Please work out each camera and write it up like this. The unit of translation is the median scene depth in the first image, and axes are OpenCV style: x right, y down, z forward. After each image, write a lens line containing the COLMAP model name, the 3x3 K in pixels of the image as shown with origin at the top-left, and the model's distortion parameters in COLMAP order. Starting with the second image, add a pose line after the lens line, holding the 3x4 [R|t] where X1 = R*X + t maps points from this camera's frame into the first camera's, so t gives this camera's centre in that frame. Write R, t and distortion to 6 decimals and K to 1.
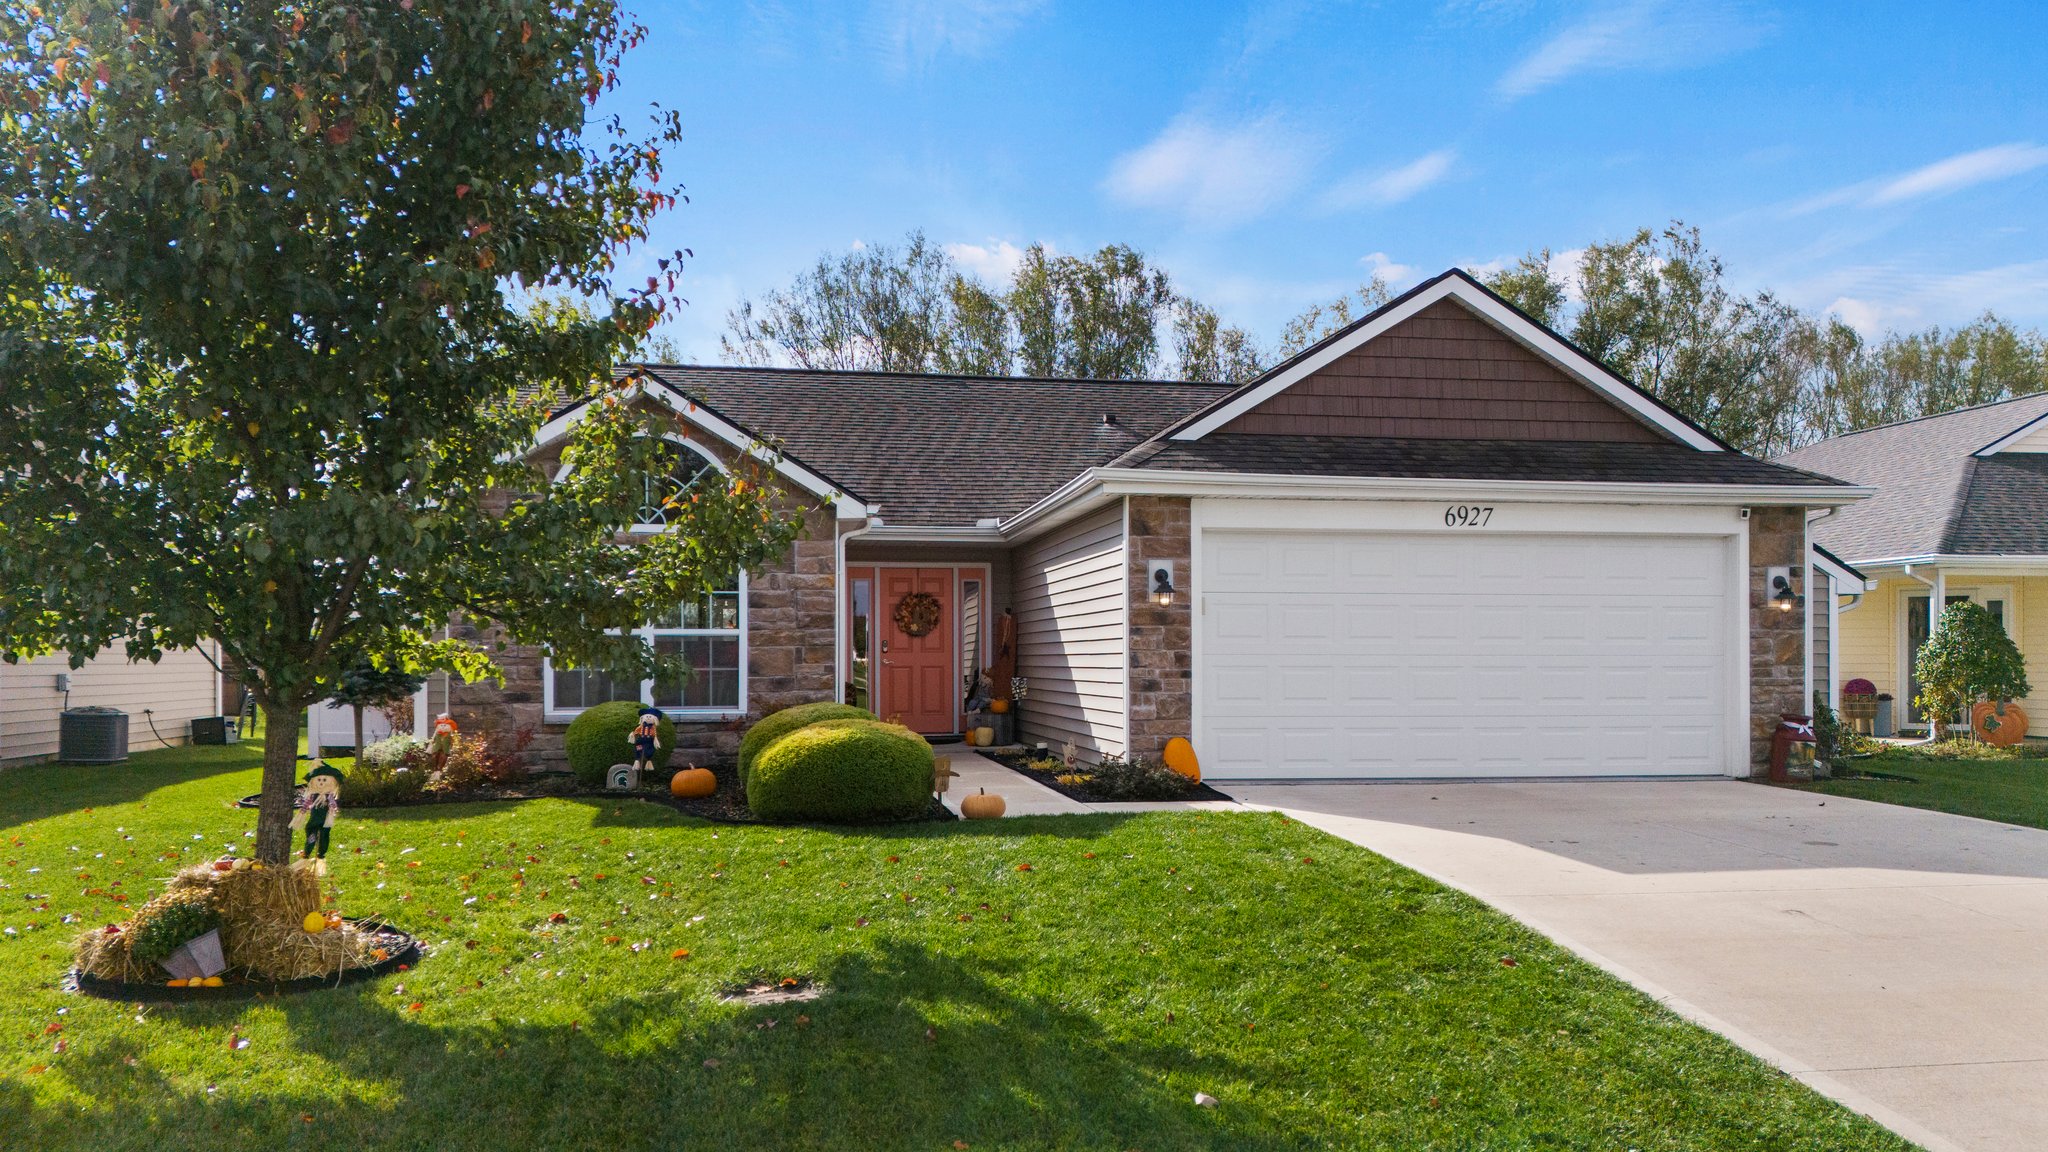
lens RADIAL K [[1529.8, 0, 1015.5], [0, 1529.8, 671.7], [0, 0, 1]] dist [0.069321, -0.081150]
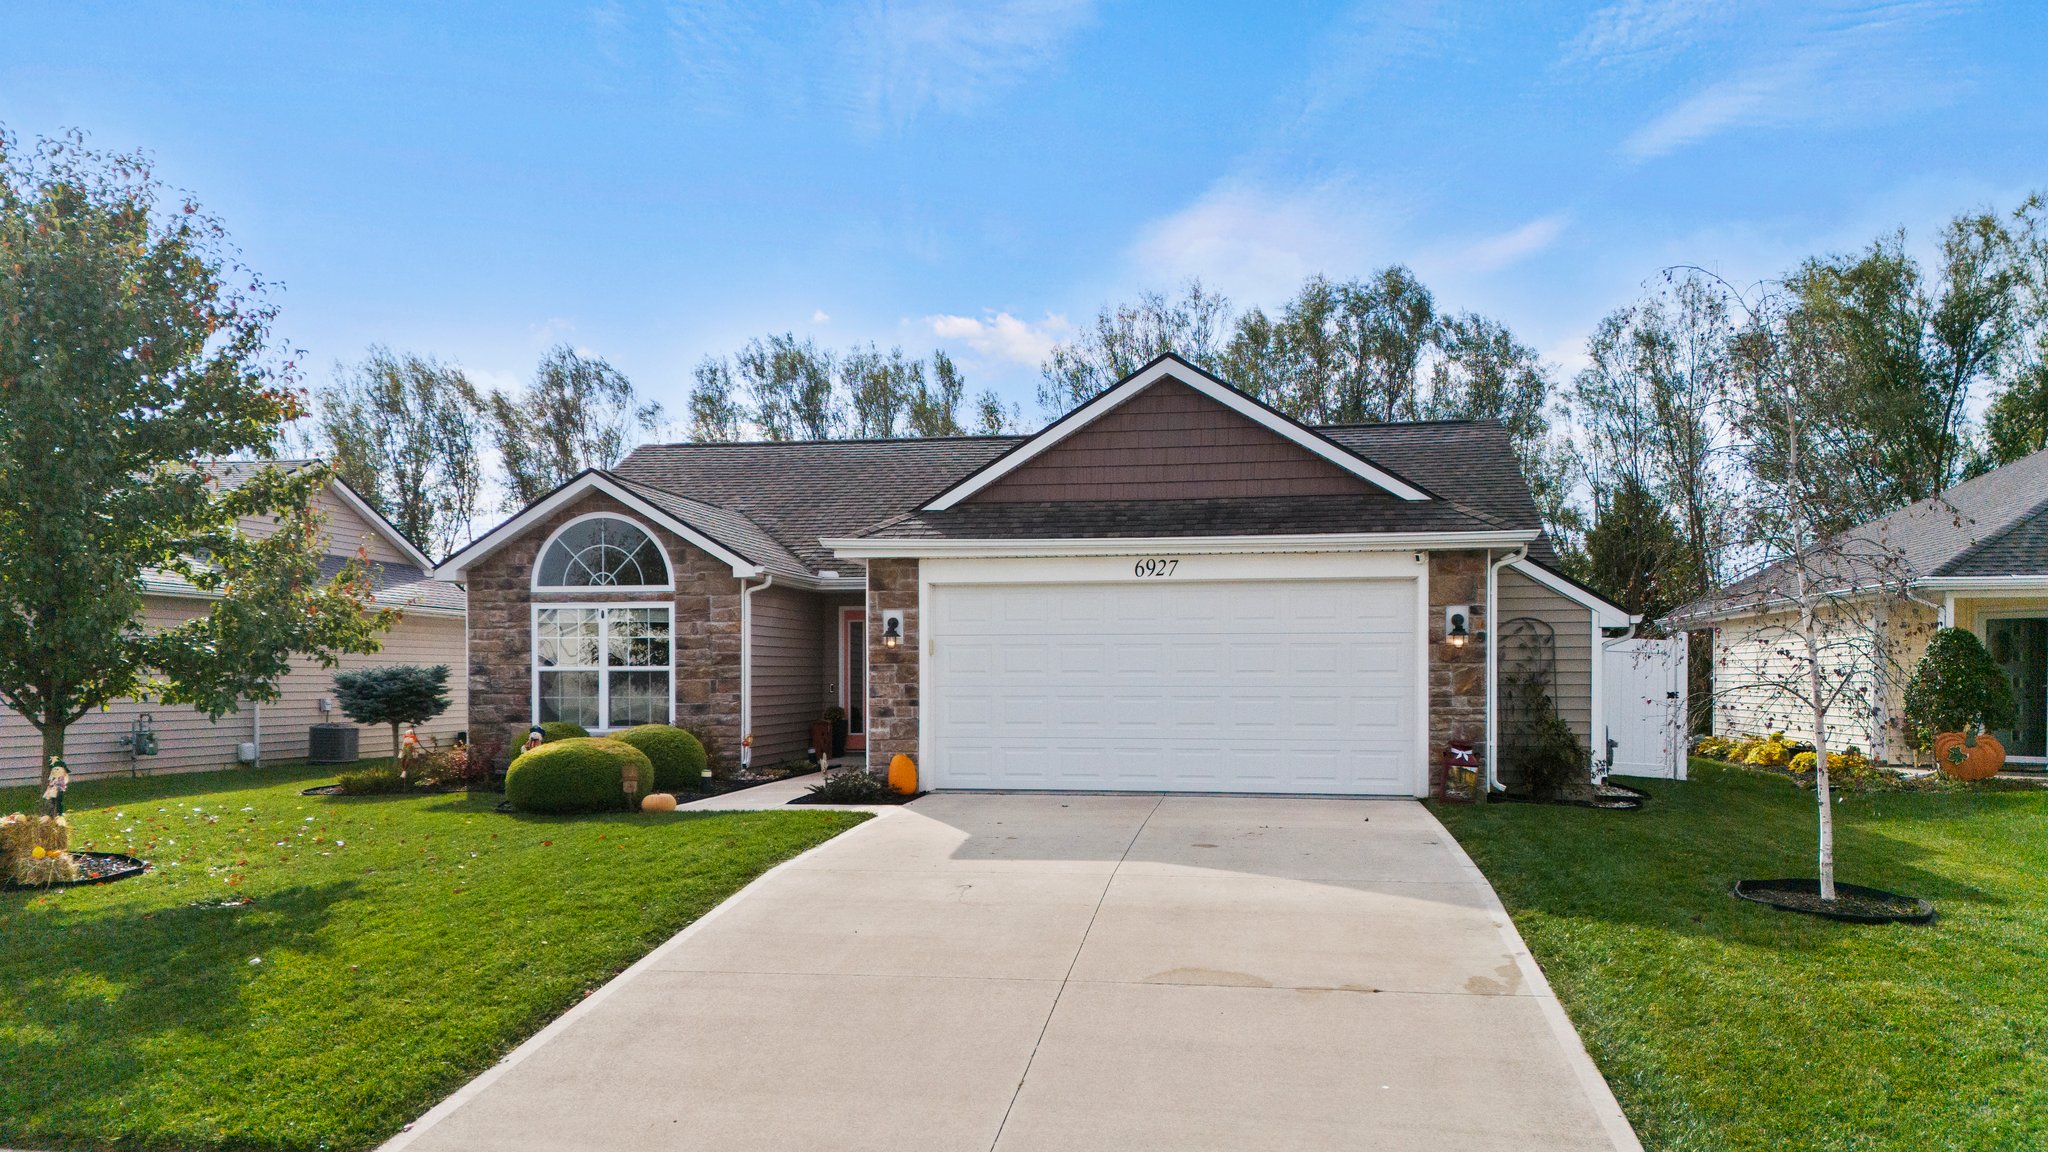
lens RADIAL K [[1544.7, 0, 1026.7], [0, 1544.7, 676.9], [0, 0, 1]] dist [0.071104, -0.085718]
pose [[0.946215, -0.002533, -0.323529, 0.559165], [-0.000474, 0.999957, -0.009217, -0.007320], [0.323538, 0.008875, 0.946174, -0.133764]]
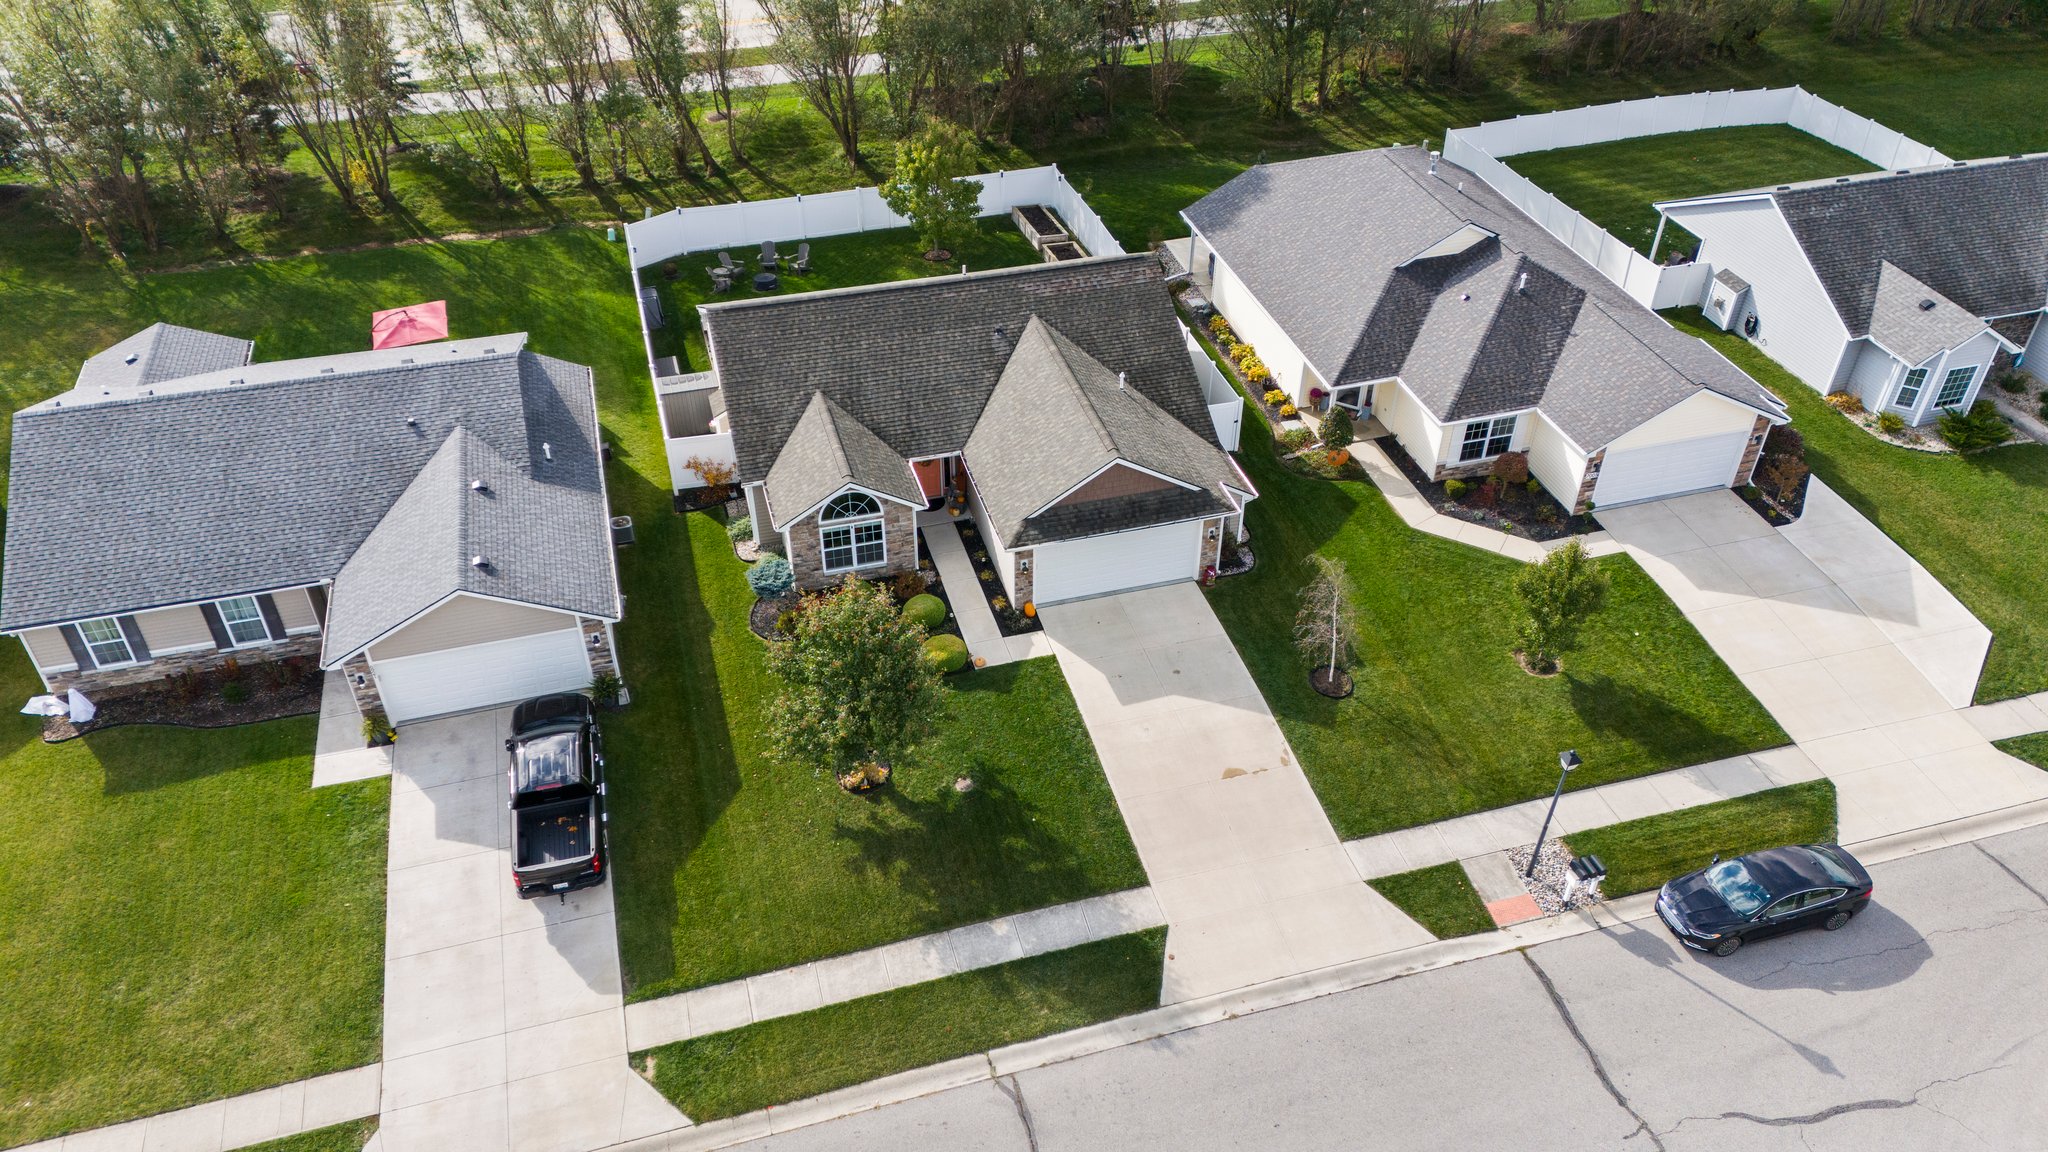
lens RADIAL K [[1486.1, 0, 1025.8], [0, 1486.1, 585.8], [0, 0, 1]] dist [0.077213, -0.073484]
pose [[0.993535, -0.066054, 0.092328, -0.191179], [-0.005098, 0.786514, 0.617552, -1.894716], [-0.113409, -0.614030, 0.781092, -1.466499]]
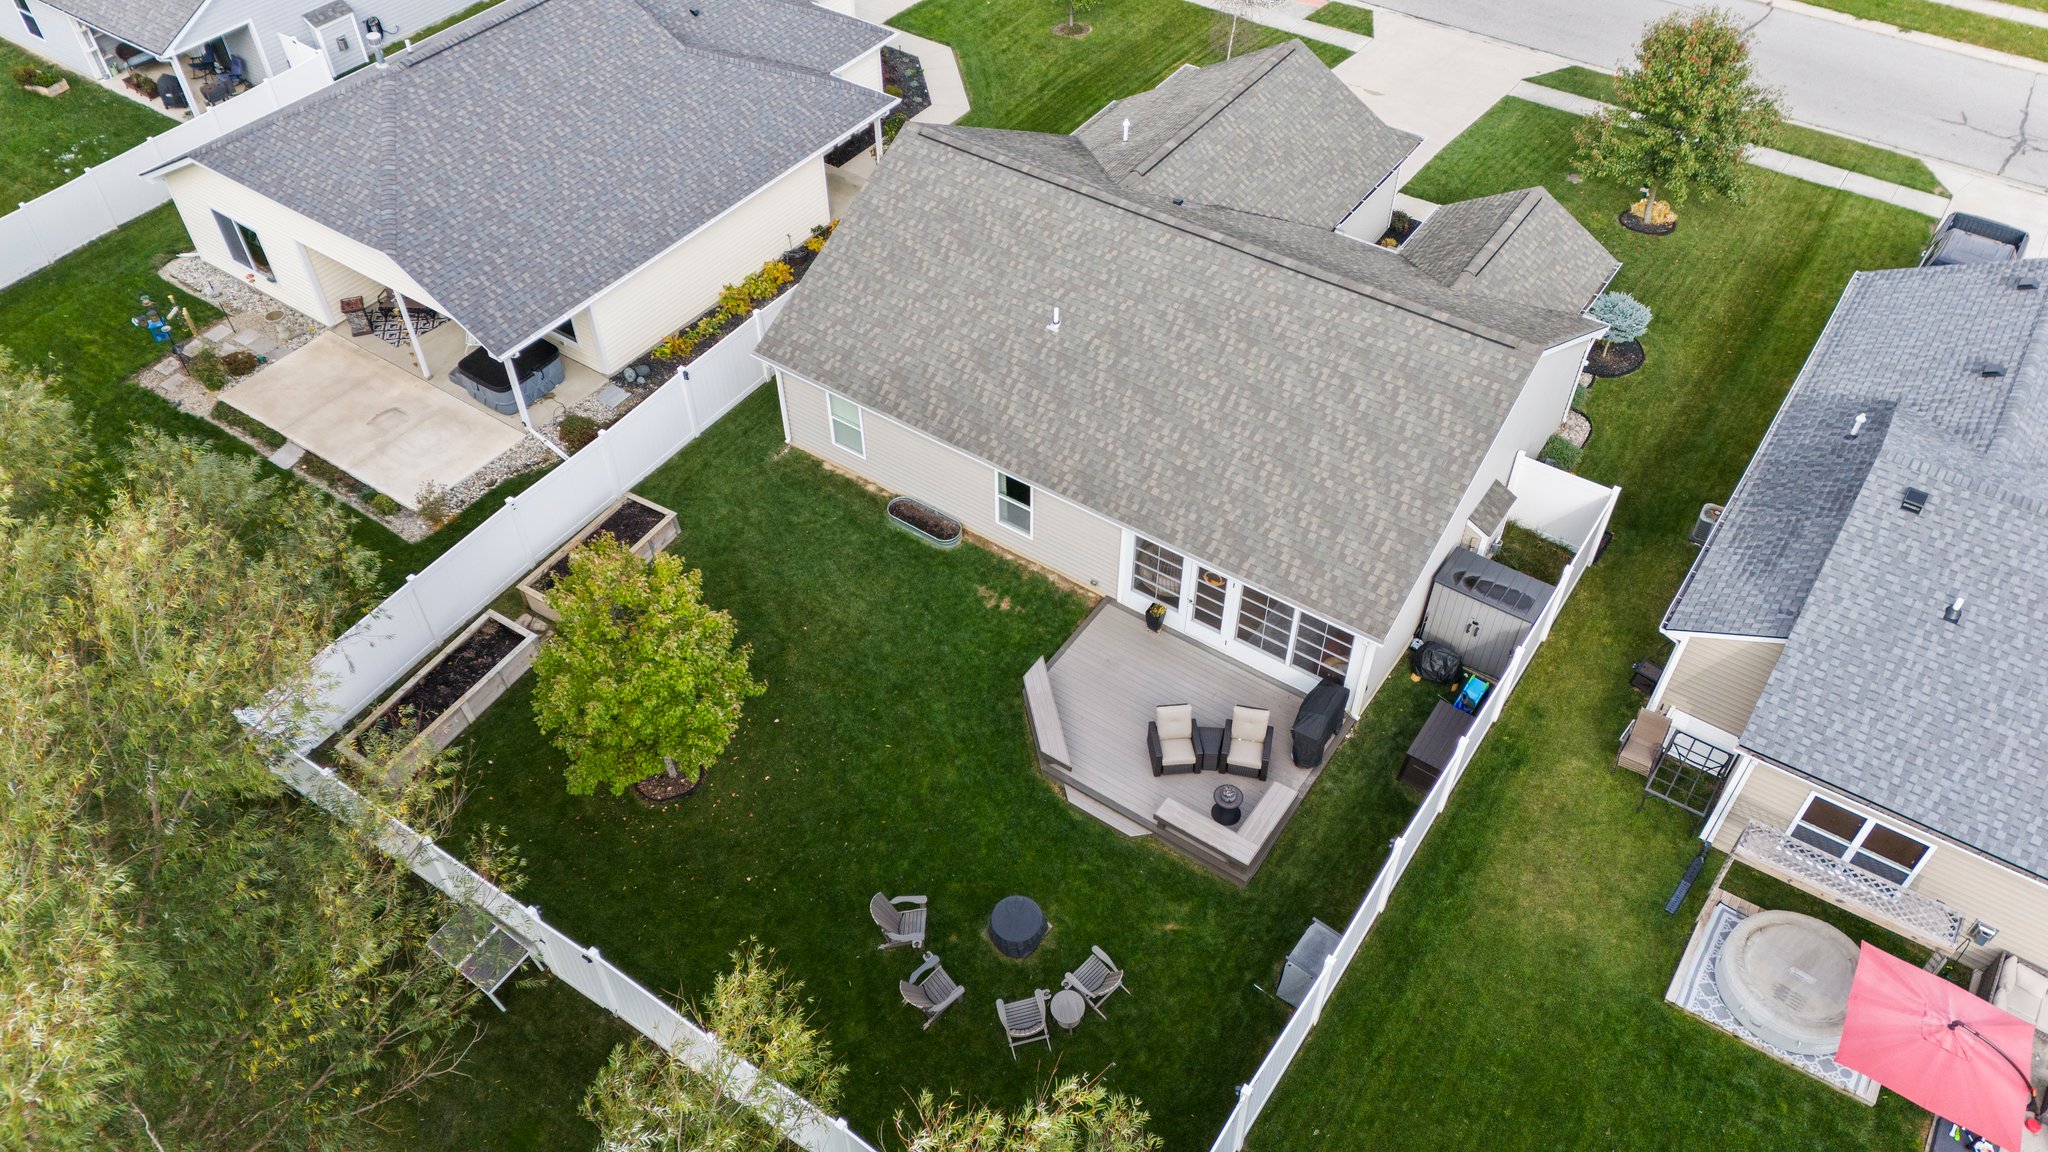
lens RADIAL K [[1492.1, 0, 1025.7], [0, 1492.1, 583.1], [0, 0, 1]] dist [0.070632, -0.067173]
pose [[-0.717802, -0.496786, 0.487816, -1.176429], [0.007924, 0.694761, 0.719197, -1.540780], [-0.696203, 0.520106, -0.494764, 3.194407]]
